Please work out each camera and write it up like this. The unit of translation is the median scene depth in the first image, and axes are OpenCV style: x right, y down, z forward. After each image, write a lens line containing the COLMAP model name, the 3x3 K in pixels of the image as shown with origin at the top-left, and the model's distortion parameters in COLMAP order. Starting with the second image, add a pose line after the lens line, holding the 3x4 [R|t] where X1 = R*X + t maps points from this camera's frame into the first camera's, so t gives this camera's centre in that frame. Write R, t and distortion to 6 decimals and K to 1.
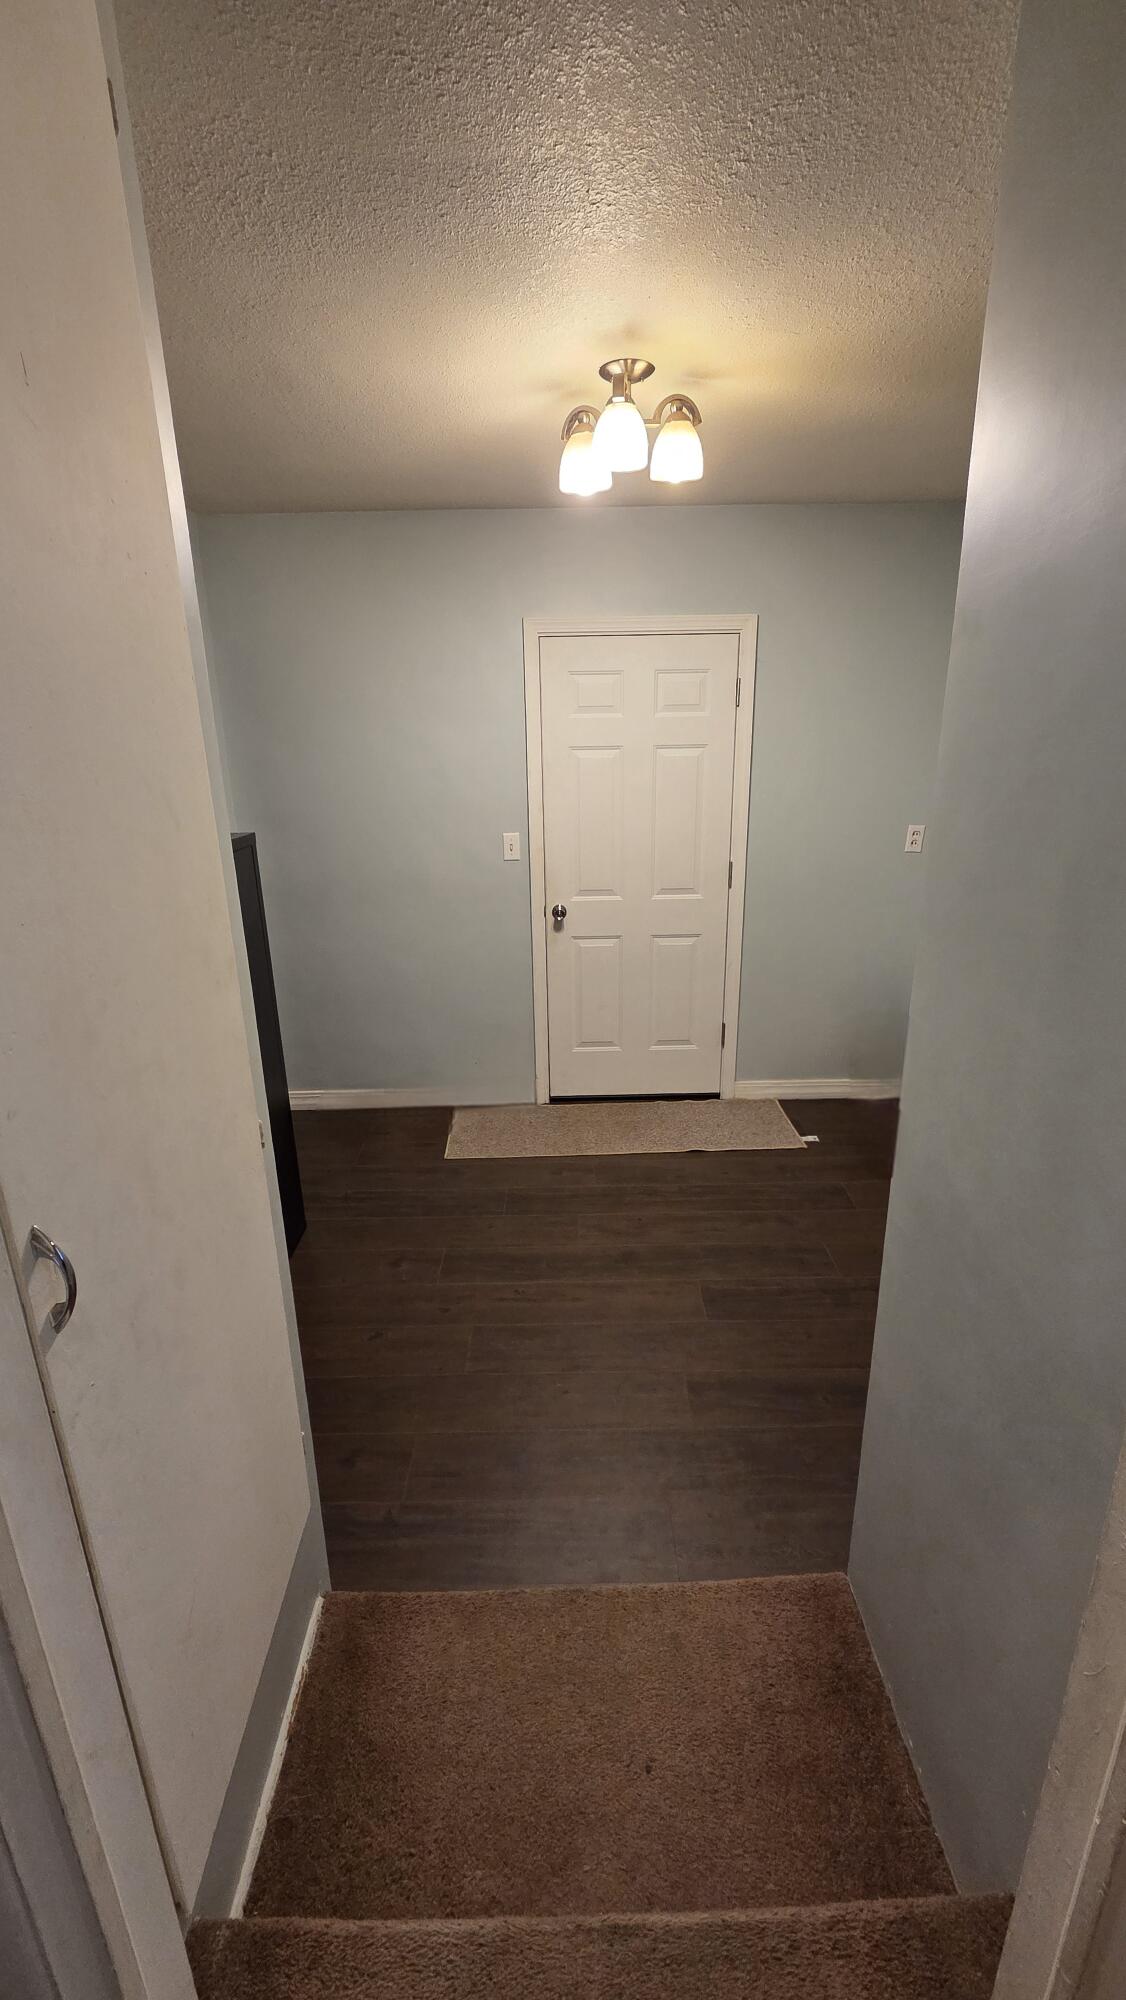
lens RADIAL K [[810.6, 0, 564.1], [0, 810.6, 997.2], [0, 0, 1]] dist [-0.001370, -0.000318]
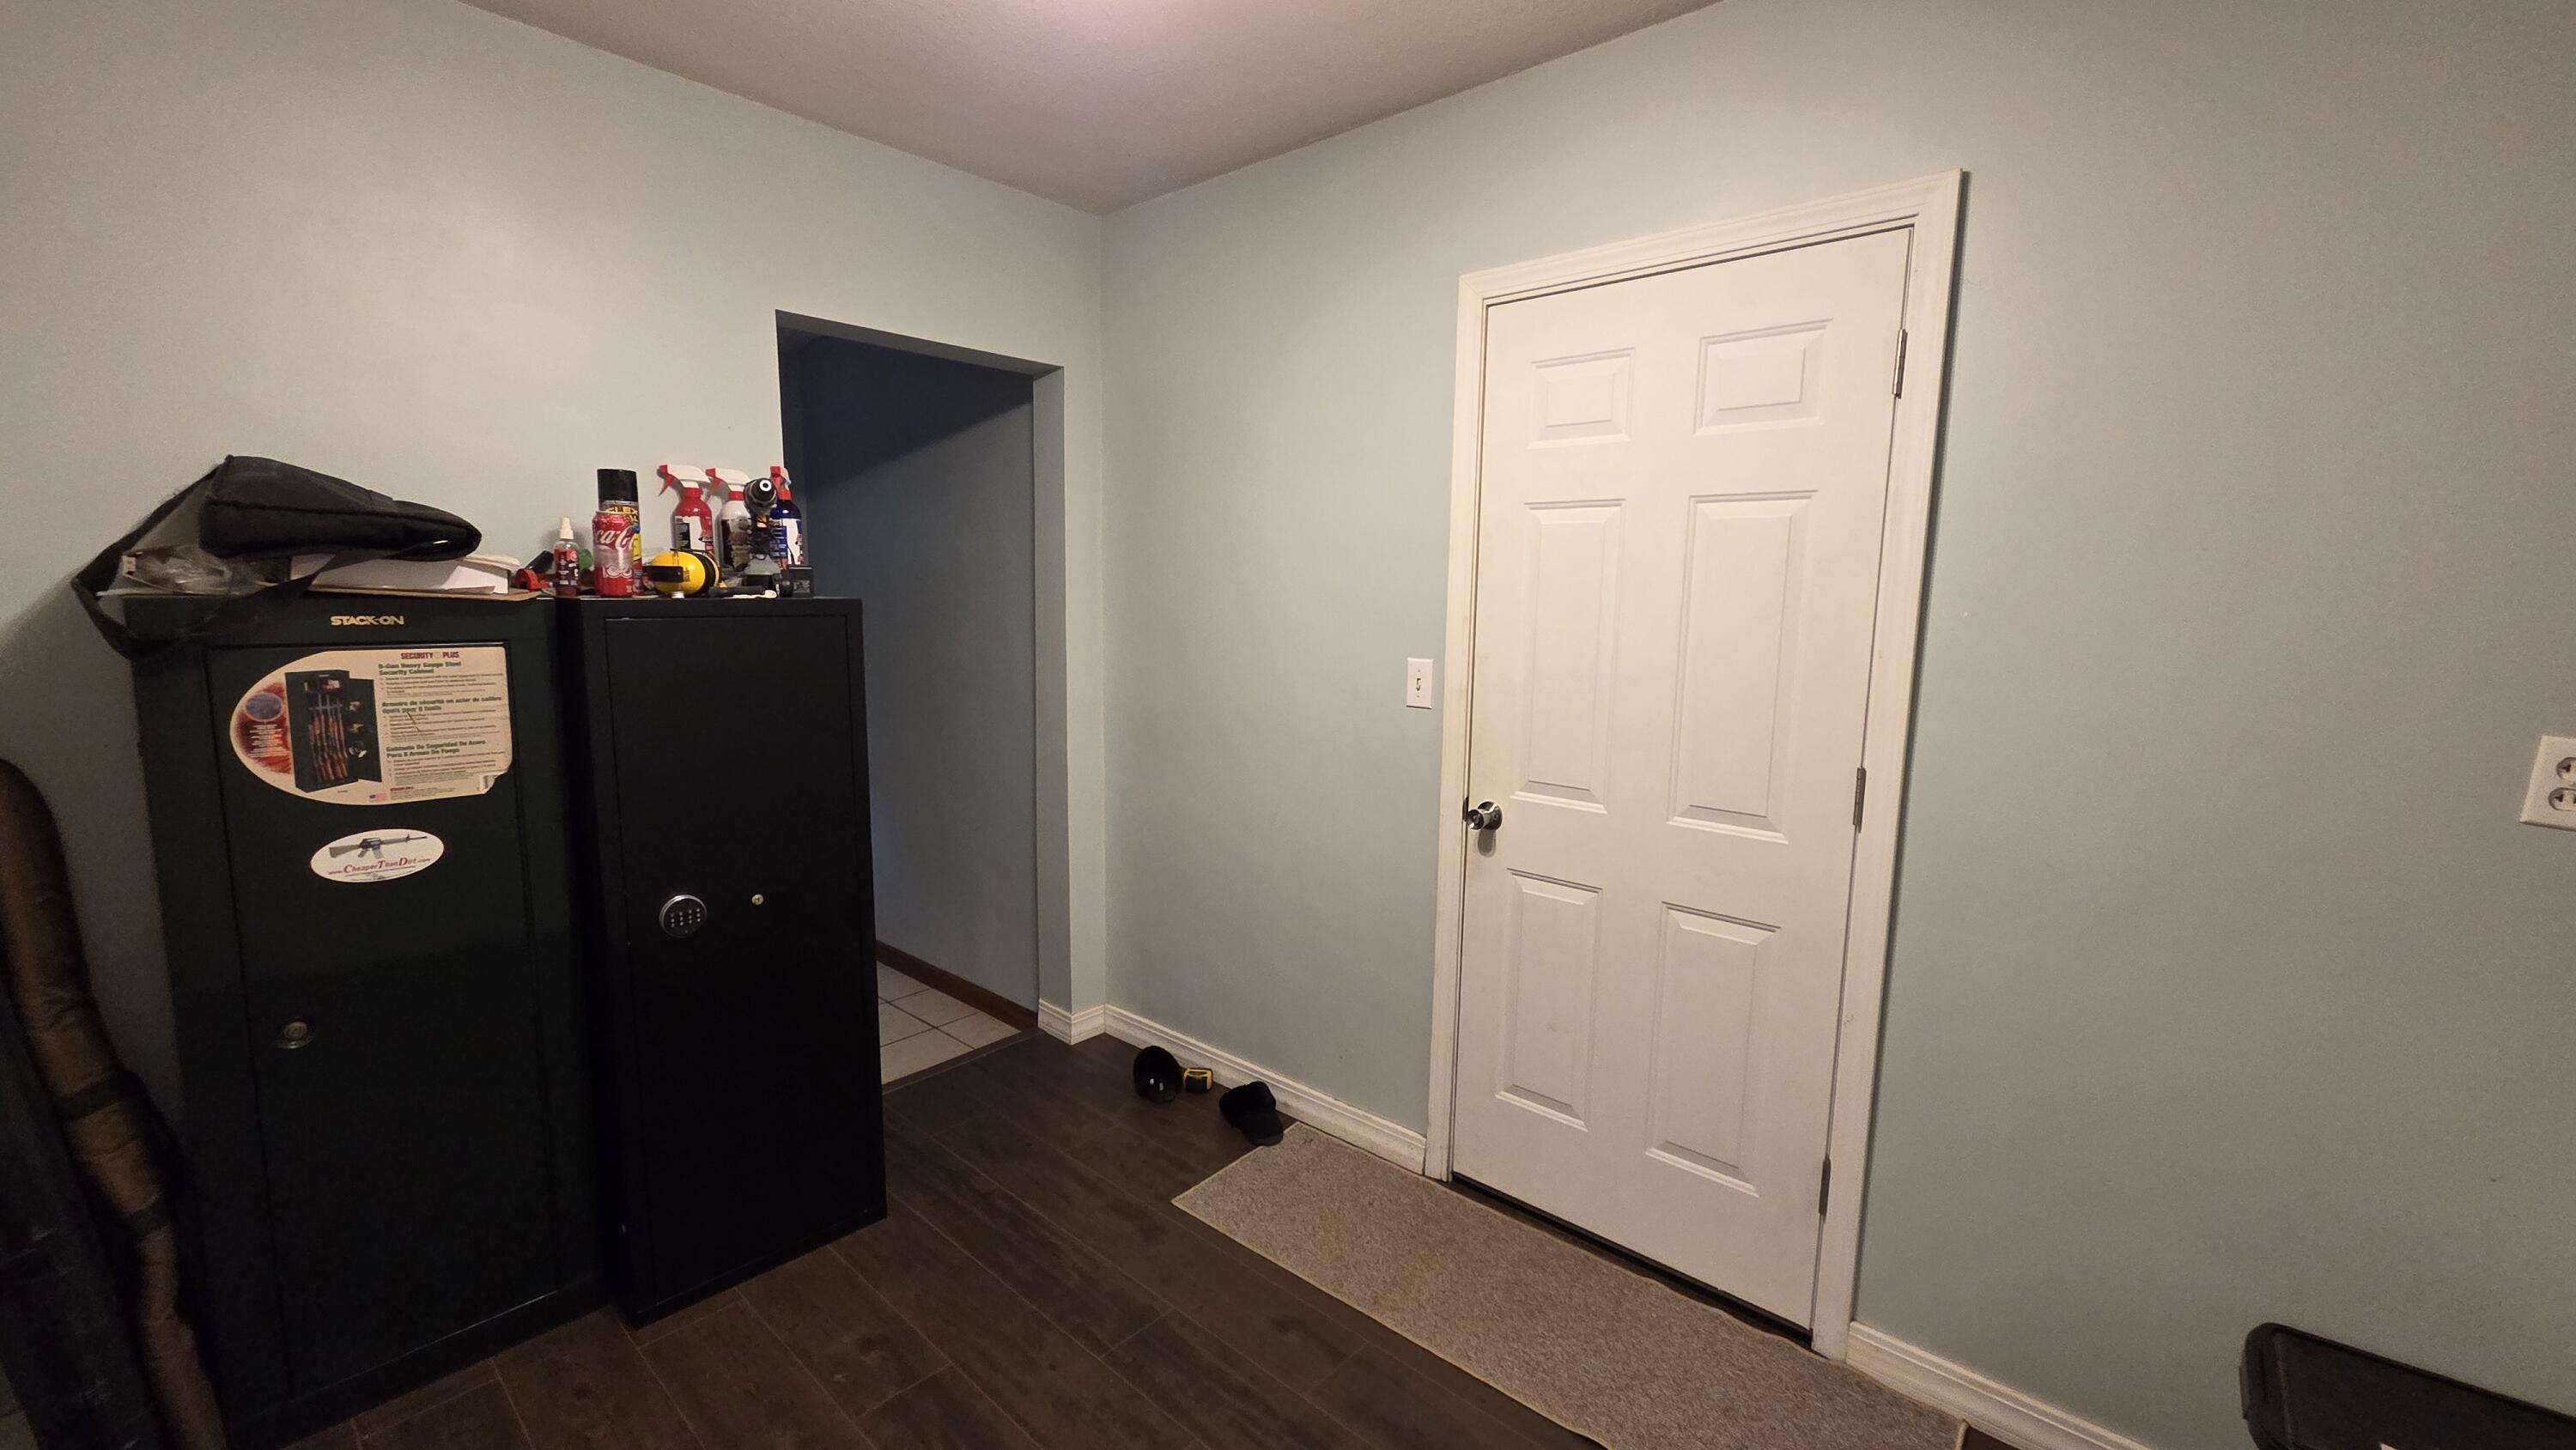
lens RADIAL K [[1044.0, 0, 1282.6], [0, 1044.0, 728.0], [0, 0, 1]] dist [-0.001370, -0.000318]
pose [[0.729436, 0.119673, -0.673499, 0.340800], [-0.227708, 0.970906, -0.074101, -0.080992], [0.645036, 0.207413, 0.735465, 0.418701]]
